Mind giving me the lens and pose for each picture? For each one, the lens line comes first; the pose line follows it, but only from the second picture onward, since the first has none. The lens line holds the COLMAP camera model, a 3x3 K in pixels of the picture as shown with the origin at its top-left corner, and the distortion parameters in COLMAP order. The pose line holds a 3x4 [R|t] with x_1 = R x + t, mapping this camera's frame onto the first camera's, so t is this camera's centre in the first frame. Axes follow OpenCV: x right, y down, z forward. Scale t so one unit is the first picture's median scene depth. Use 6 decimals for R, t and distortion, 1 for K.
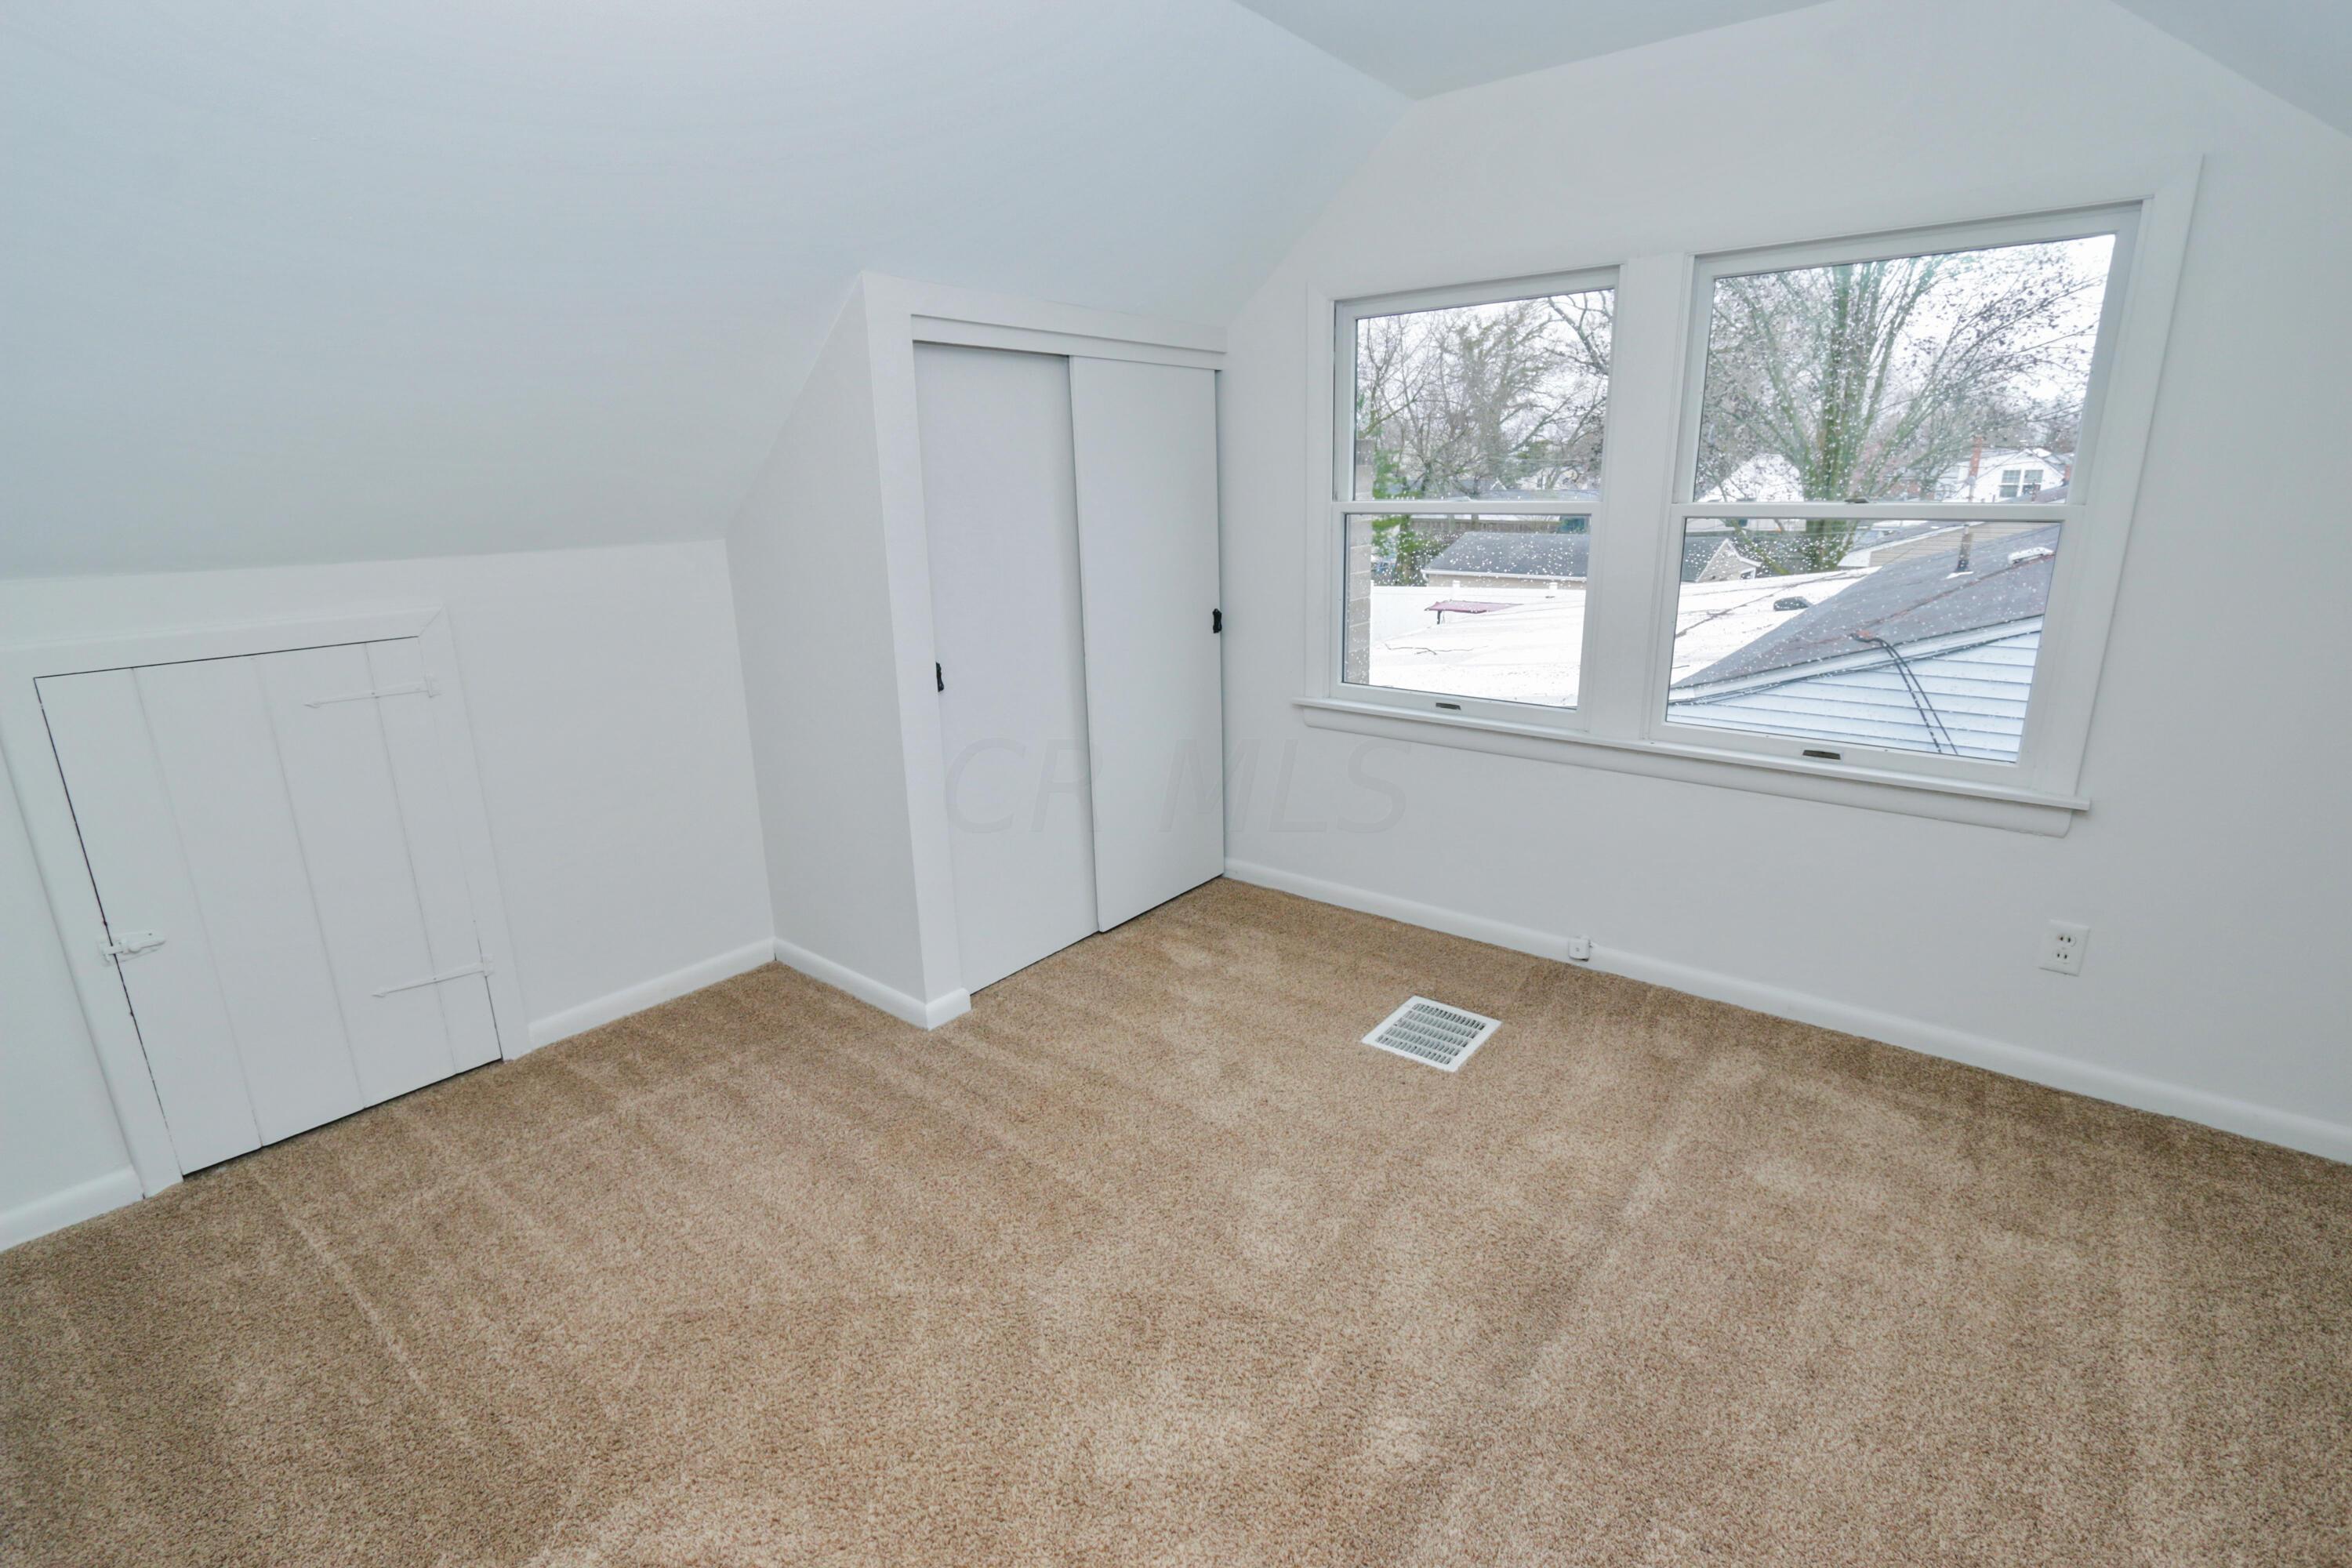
lens RADIAL K [[1077.8, 0, 1173.7], [0, 1077.8, 783.7], [0, 0, 1]] dist [-0.015999, 0.003108]
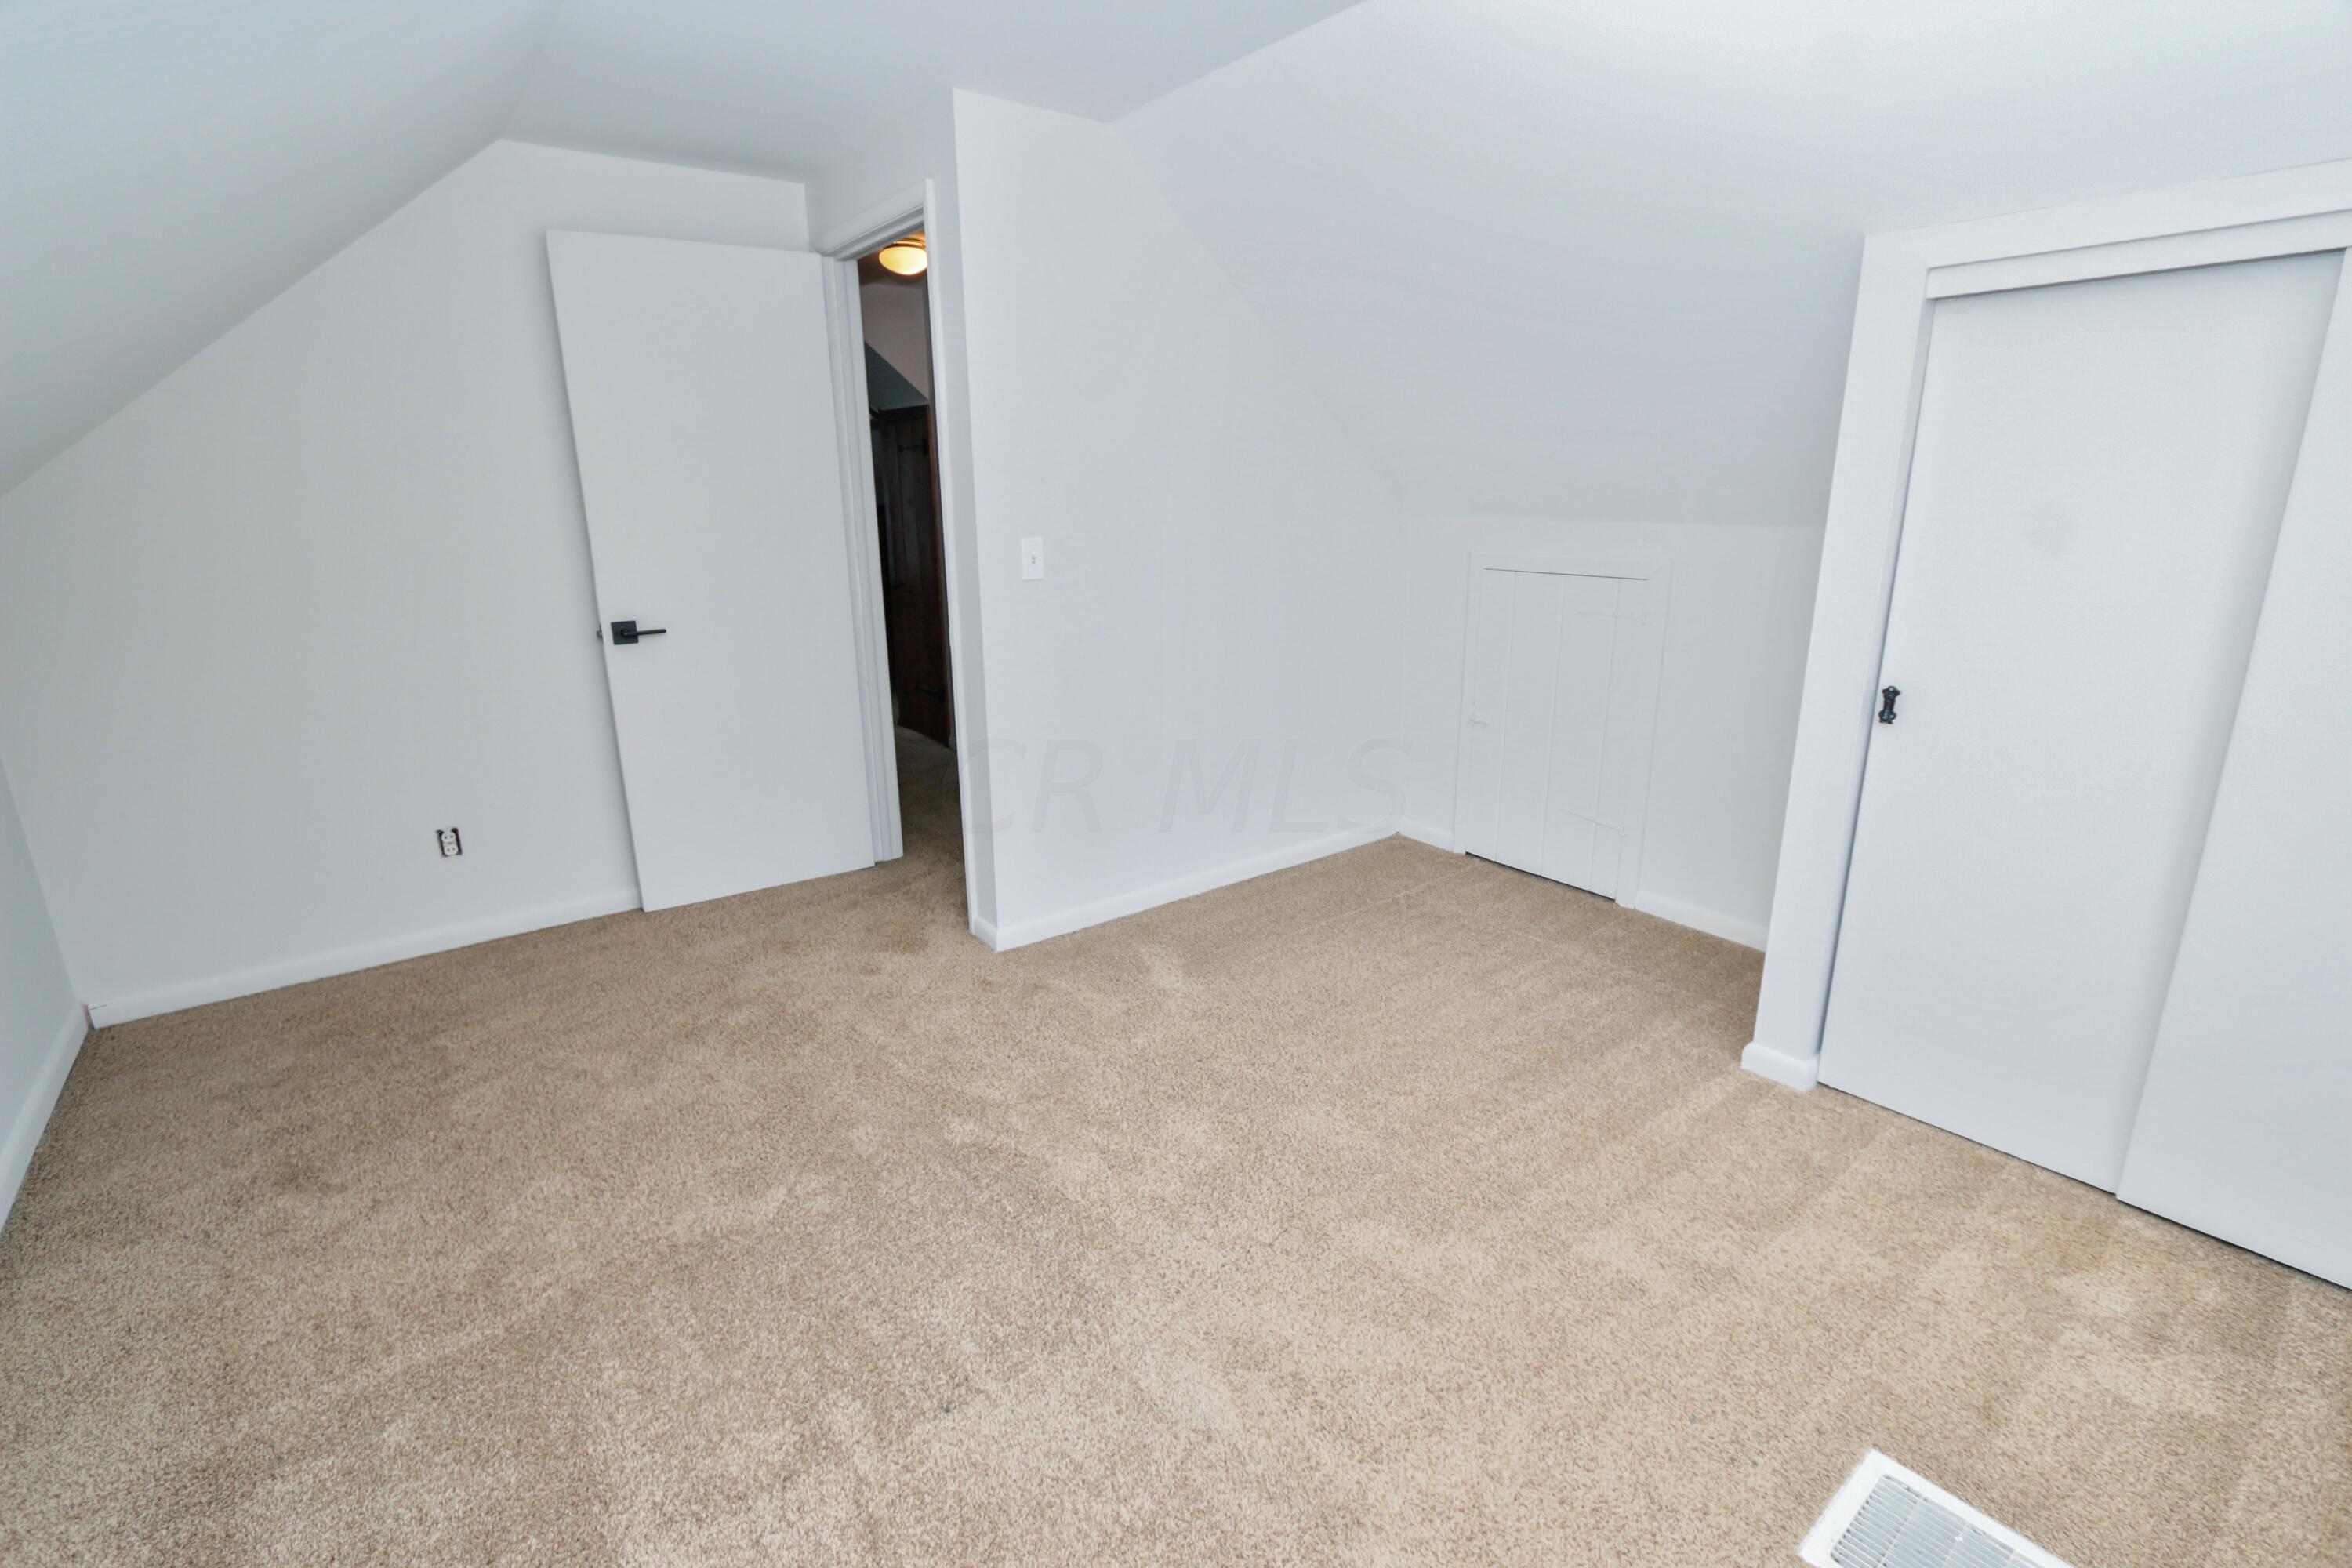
lens RADIAL K [[1077.8, 0, 1173.7], [0, 1077.8, 783.7], [0, 0, 1]] dist [-0.015999, 0.003108]
pose [[-0.250367, 0.274588, -0.928395, 0.733888], [-0.238377, 0.911931, 0.334003, -0.197320], [0.938346, 0.304931, -0.162862, 0.665474]]
